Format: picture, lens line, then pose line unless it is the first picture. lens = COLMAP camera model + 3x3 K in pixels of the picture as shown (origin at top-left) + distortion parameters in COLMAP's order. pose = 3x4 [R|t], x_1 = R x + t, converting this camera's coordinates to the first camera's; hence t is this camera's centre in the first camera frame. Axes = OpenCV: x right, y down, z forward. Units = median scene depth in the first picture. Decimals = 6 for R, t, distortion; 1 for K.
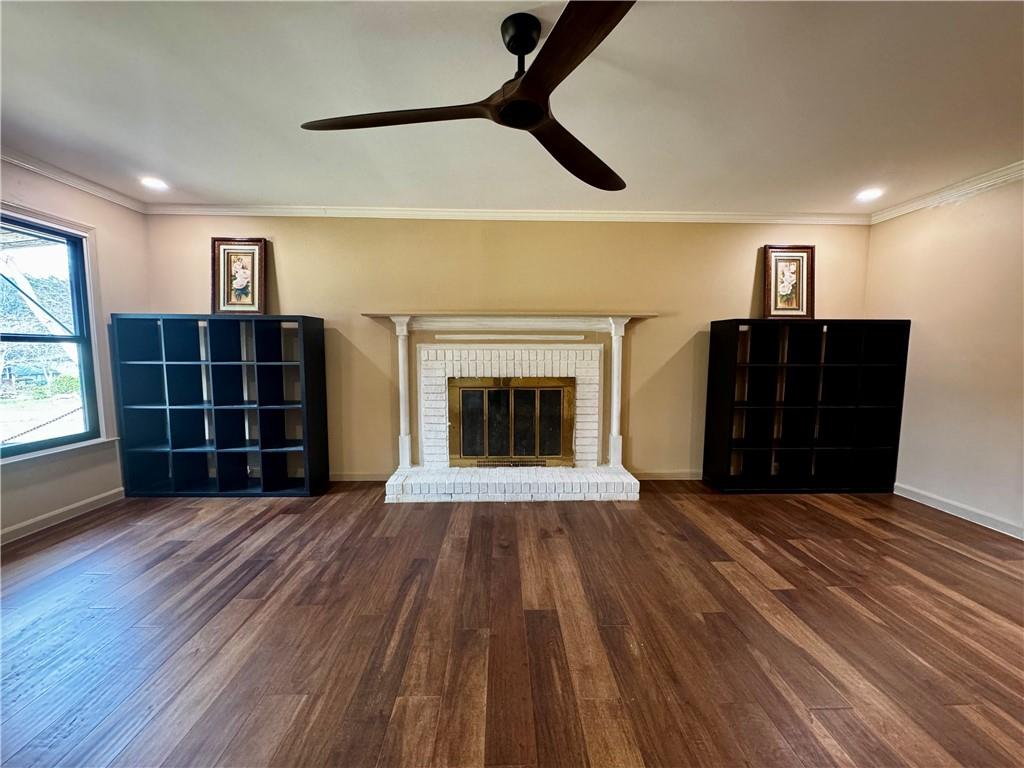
lens RADIAL K [[407.3, 0, 511.6], [0, 407.3, 384.8], [0, 0, 1]] dist [-0.005183, 0.000700]
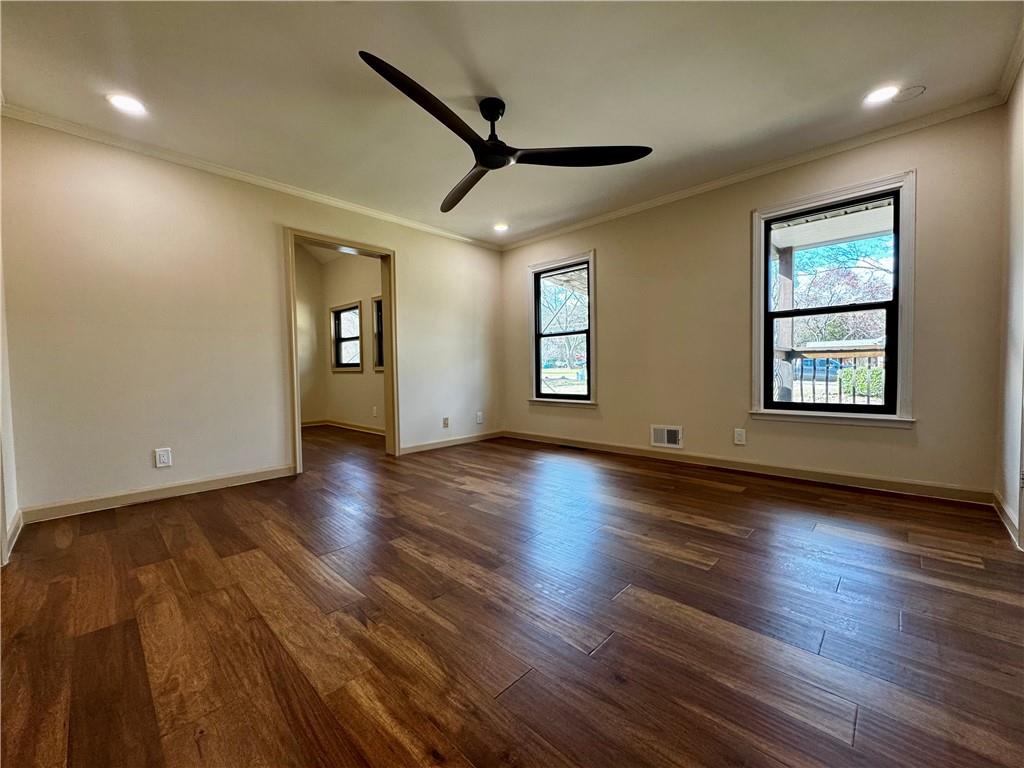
lens RADIAL K [[409.2, 0, 513.9], [0, 409.2, 383.4], [0, 0, 1]] dist [-0.002343, -0.000110]
pose [[-0.715418, 0.033900, -0.697874, 0.157086], [-0.043268, 0.994756, 0.092677, 0.014085], [0.697356, 0.096499, -0.710199, 0.930960]]
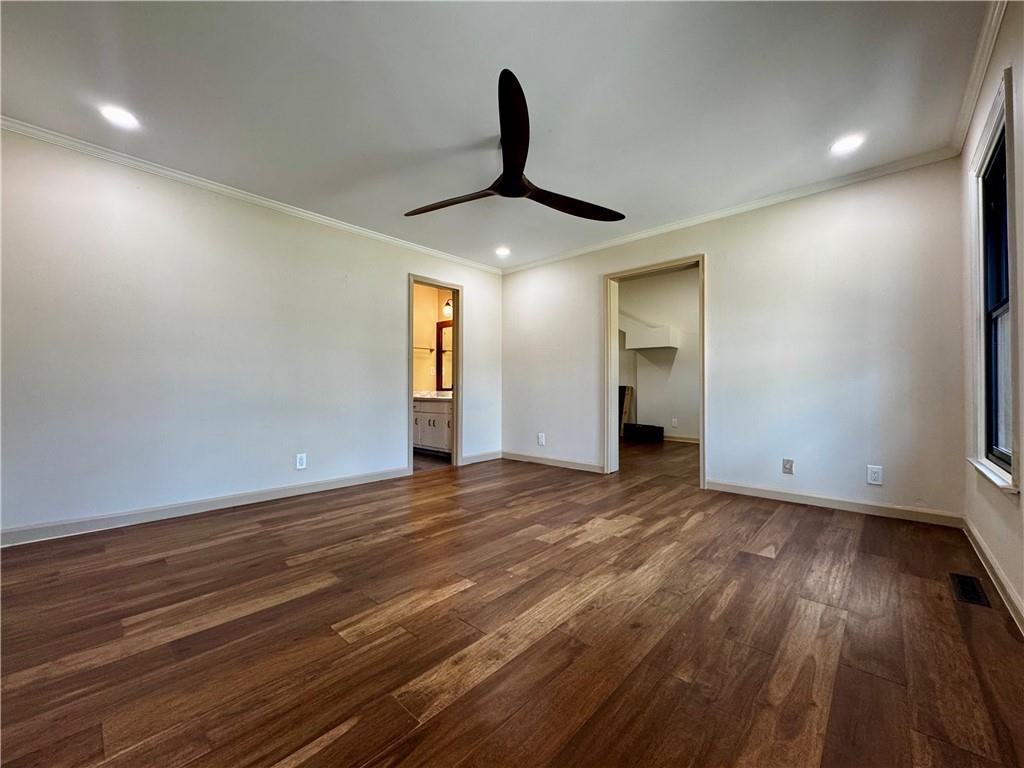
lens RADIAL K [[407.3, 0, 511.6], [0, 407.3, 384.8], [0, 0, 1]] dist [-0.005183, 0.000700]
pose [[-0.712664, 0.007933, 0.701460, -0.797180], [0.054574, 0.997532, 0.044165, 0.016554], [-0.699379, 0.069757, -0.711339, 0.915658]]
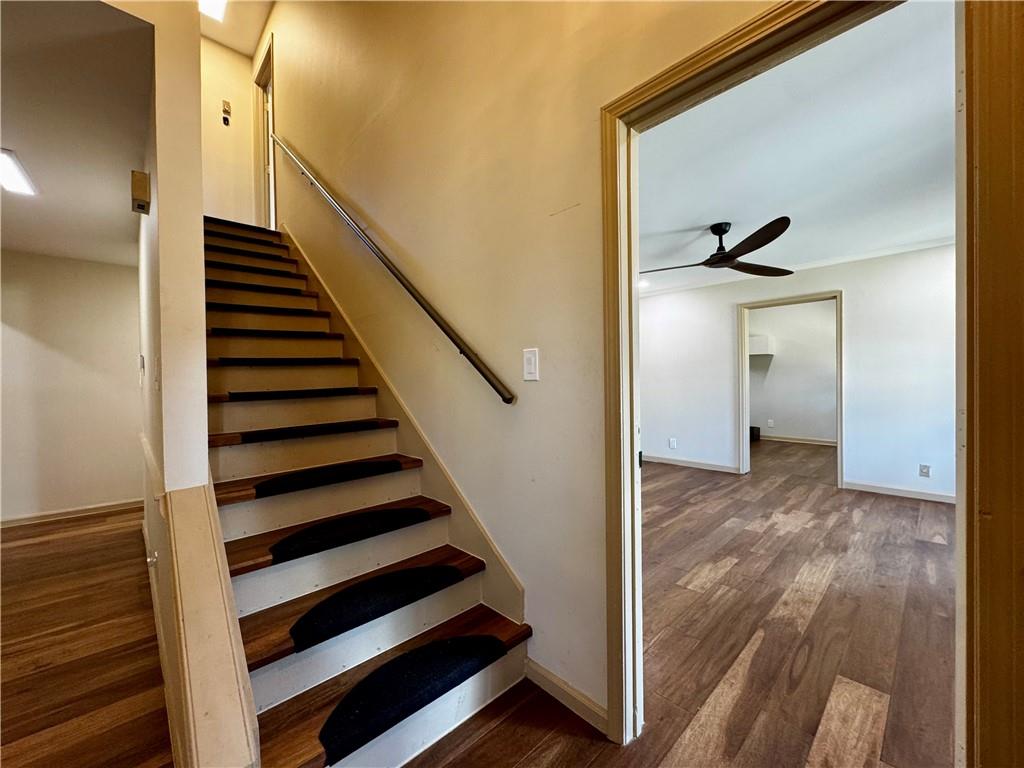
lens RADIAL K [[407.3, 0, 511.6], [0, 407.3, 384.8], [0, 0, 1]] dist [-0.005183, 0.000700]
pose [[-0.660405, 0.001725, 0.750908, -0.684501], [0.076400, 0.994962, 0.064906, -0.113538], [-0.747013, 0.100233, -0.657210, 1.375813]]
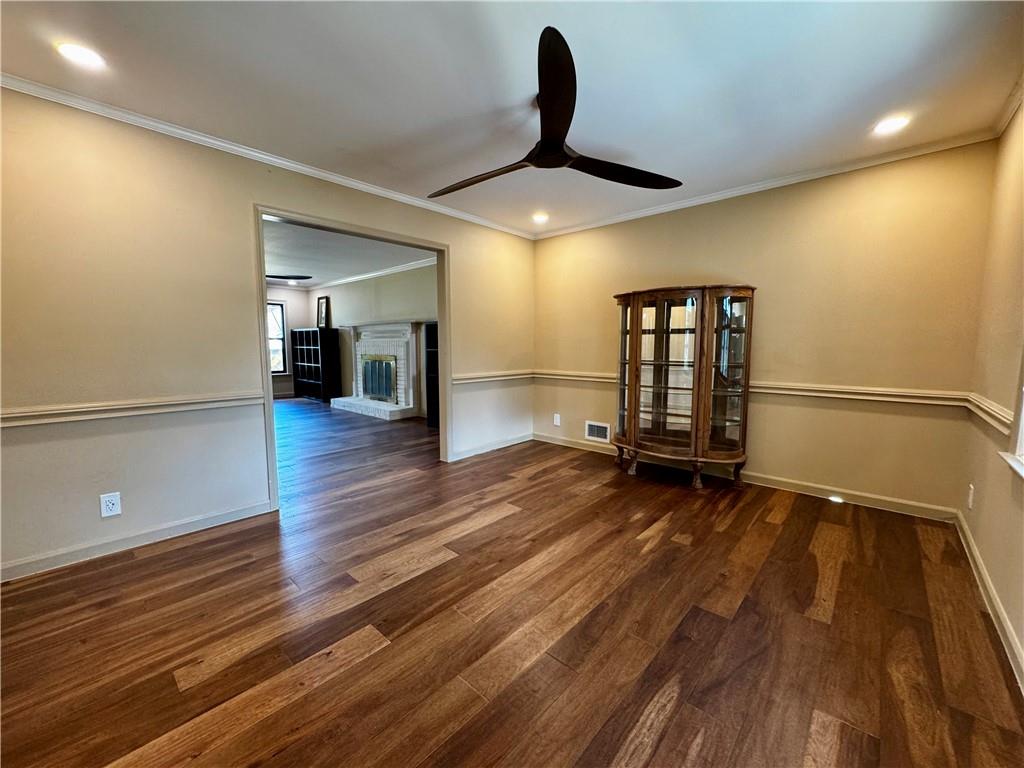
lens RADIAL K [[407.3, 0, 511.6], [0, 407.3, 384.8], [0, 0, 1]] dist [-0.005183, 0.000700]
pose [[0.719410, 0.065732, -0.691468, 1.881329], [-0.057007, 0.997741, 0.035537, 0.018037], [0.692242, 0.013852, 0.721532, 0.026284]]
